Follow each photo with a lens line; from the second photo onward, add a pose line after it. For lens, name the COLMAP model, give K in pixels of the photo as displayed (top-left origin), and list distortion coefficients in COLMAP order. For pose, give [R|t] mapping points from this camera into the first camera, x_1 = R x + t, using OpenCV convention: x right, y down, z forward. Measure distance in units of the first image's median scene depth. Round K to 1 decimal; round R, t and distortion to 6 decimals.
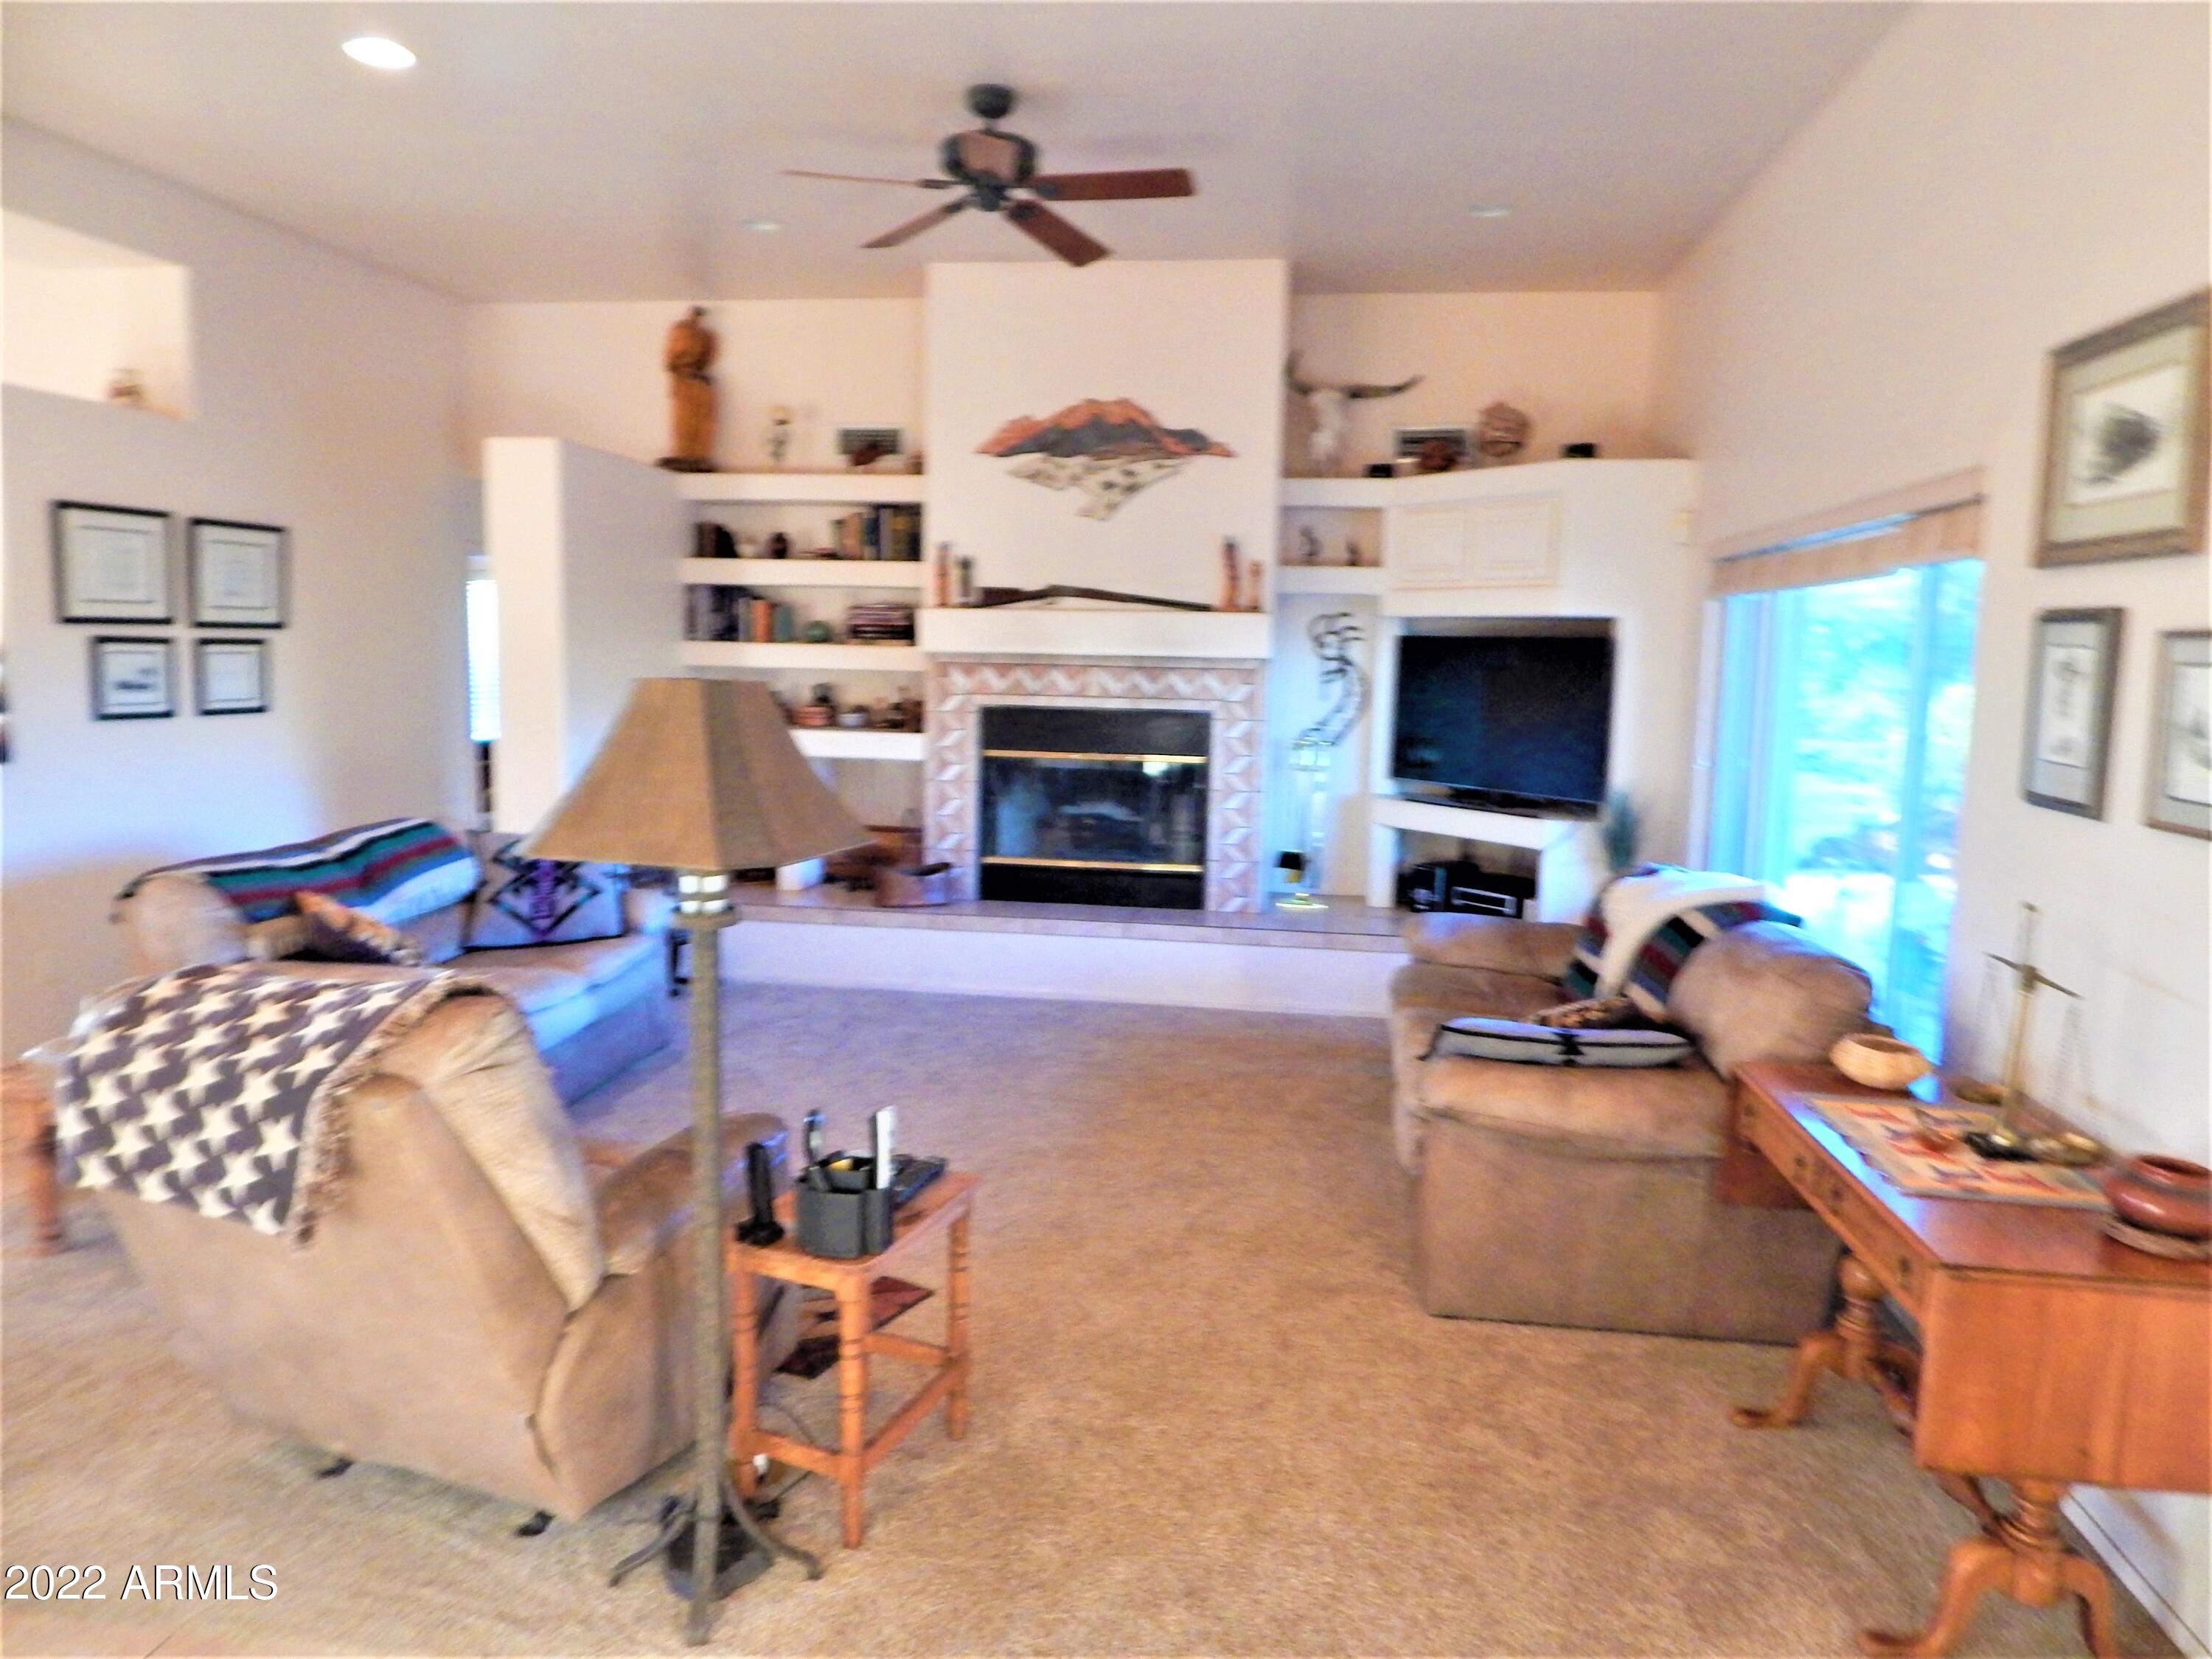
lens RADIAL K [[1456.2, 0, 1107.7], [0, 1456.2, 822.4], [0, 0, 1]] dist [0.000268, -0.006078]
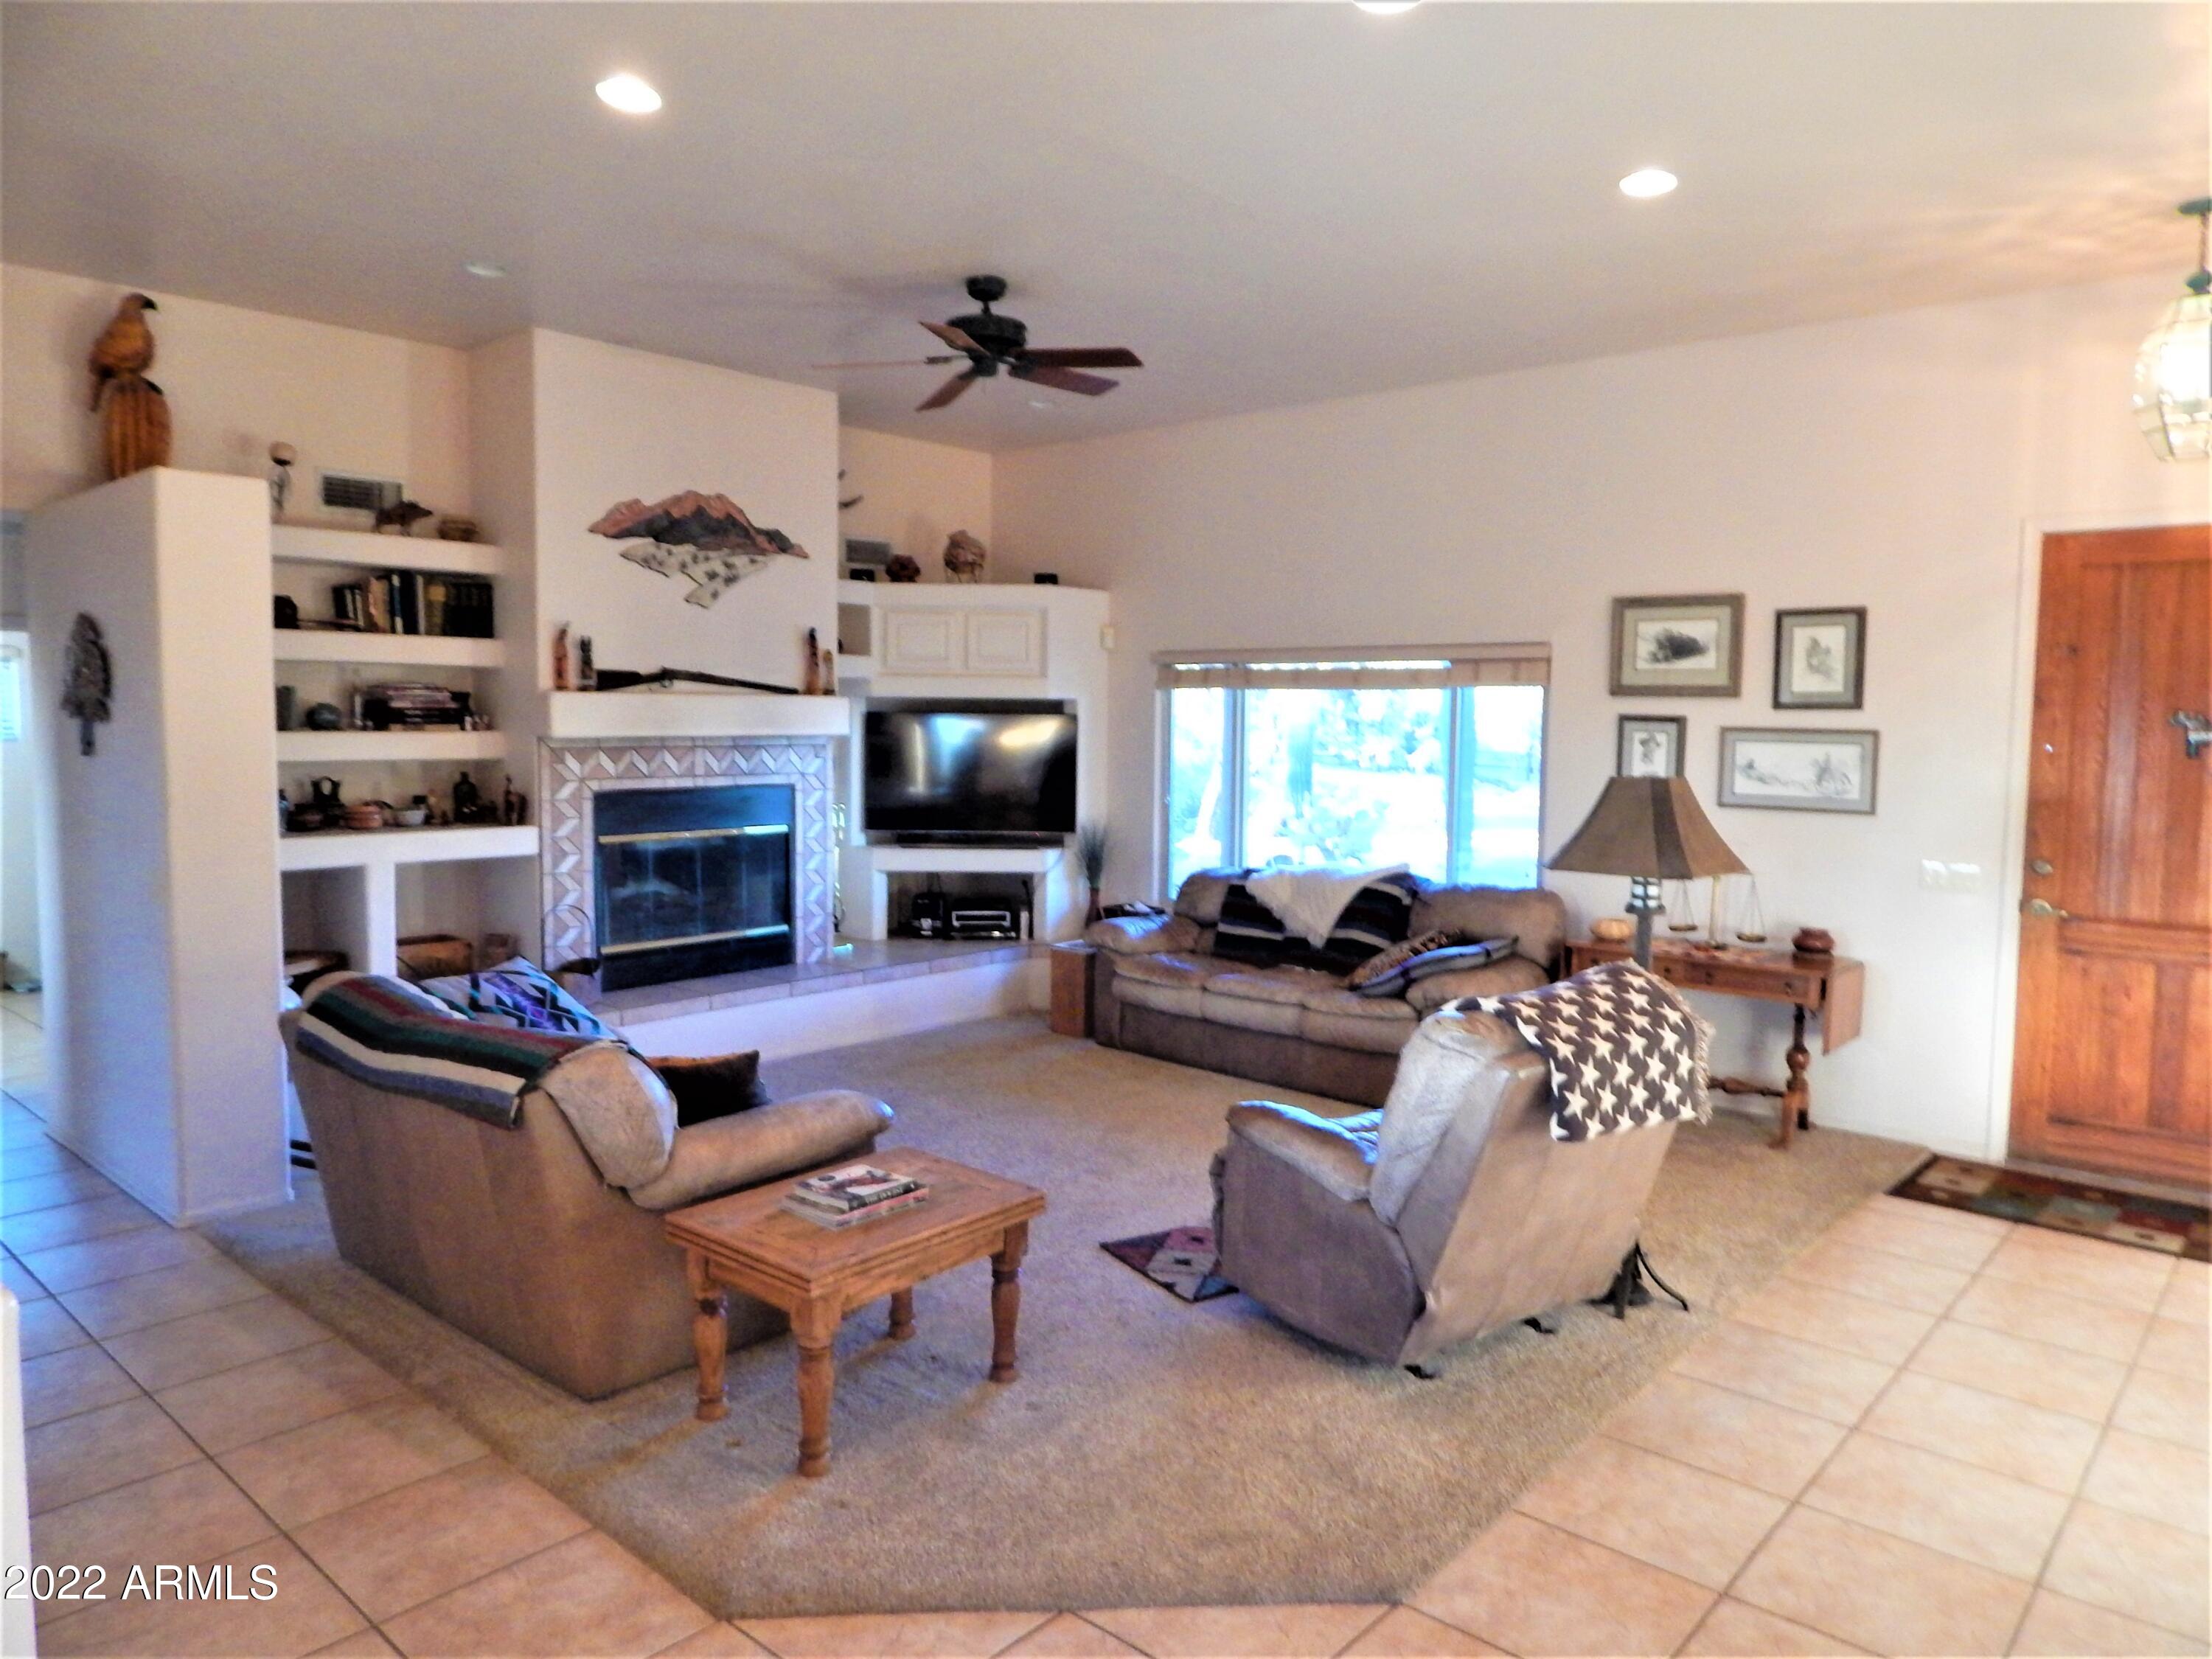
lens RADIAL K [[1456.2, 0, 1114.6], [0, 1456.2, 828.1], [0, 0, 1]] dist [0.000268, -0.006078]
pose [[0.545362, -0.081998, 0.834180, -0.719533], [0.099600, 0.994492, 0.032641, -0.054363], [-0.832262, 0.065283, 0.550526, 0.188871]]
